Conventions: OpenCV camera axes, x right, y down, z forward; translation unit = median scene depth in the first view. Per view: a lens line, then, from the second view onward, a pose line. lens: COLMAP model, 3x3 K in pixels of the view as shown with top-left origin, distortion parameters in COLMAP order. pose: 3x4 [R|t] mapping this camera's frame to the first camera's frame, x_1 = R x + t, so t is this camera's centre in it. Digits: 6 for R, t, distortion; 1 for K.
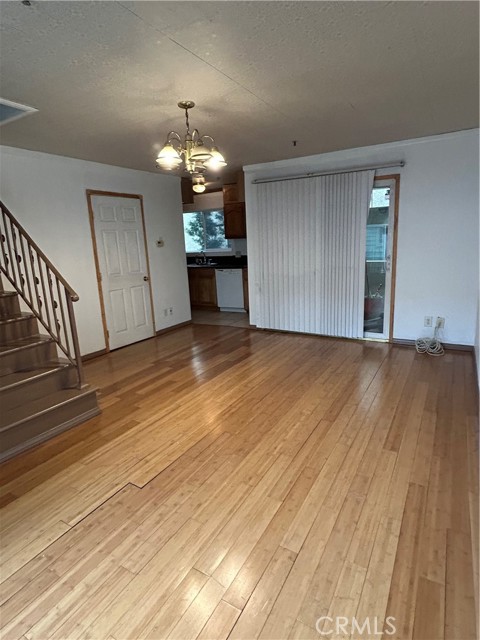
lens RADIAL K [[359.5, 0, 239.9], [0, 359.5, 320.4], [0, 0, 1]] dist [-0.011101, 0.004298]
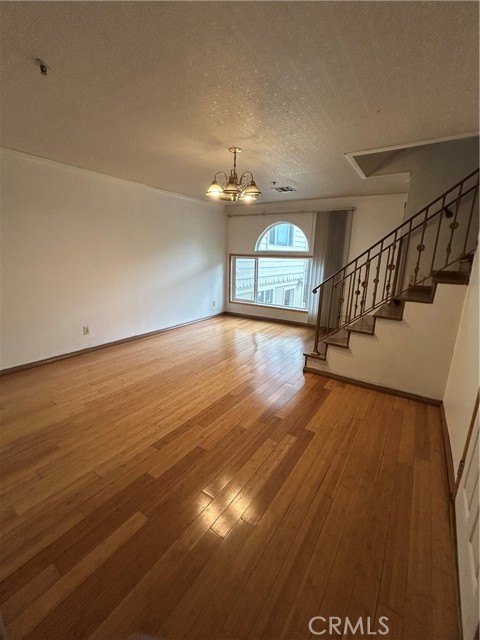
lens RADIAL K [[271.0, 0, 240.7], [0, 271.0, 319.5], [0, 0, 1]] dist [0.001049, 0.000021]
pose [[-0.998853, 0.005319, 0.047592, -0.182753], [0.025391, 0.901451, 0.432136, -0.407238], [-0.040603, 0.432848, -0.900552, 1.866659]]
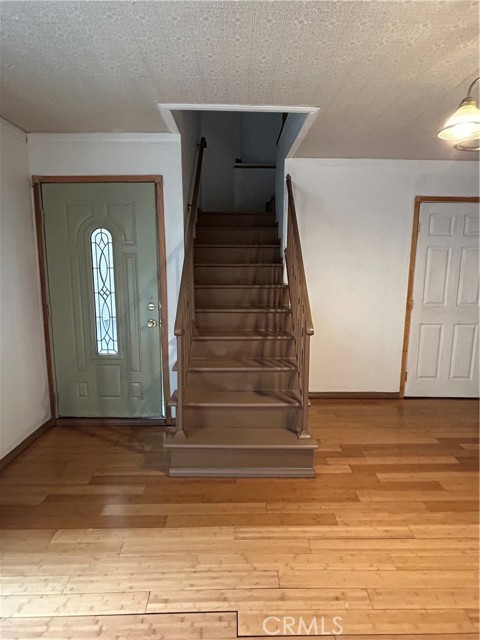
lens RADIAL K [[359.5, 0, 240.0], [0, 359.5, 317.5], [0, 0, 1]] dist [-0.011101, 0.004298]
pose [[0.525276, 0.182275, -0.831180, 0.115825], [-0.215337, 0.973468, 0.077393, -0.108923], [0.823234, 0.138332, 0.550590, 0.376721]]
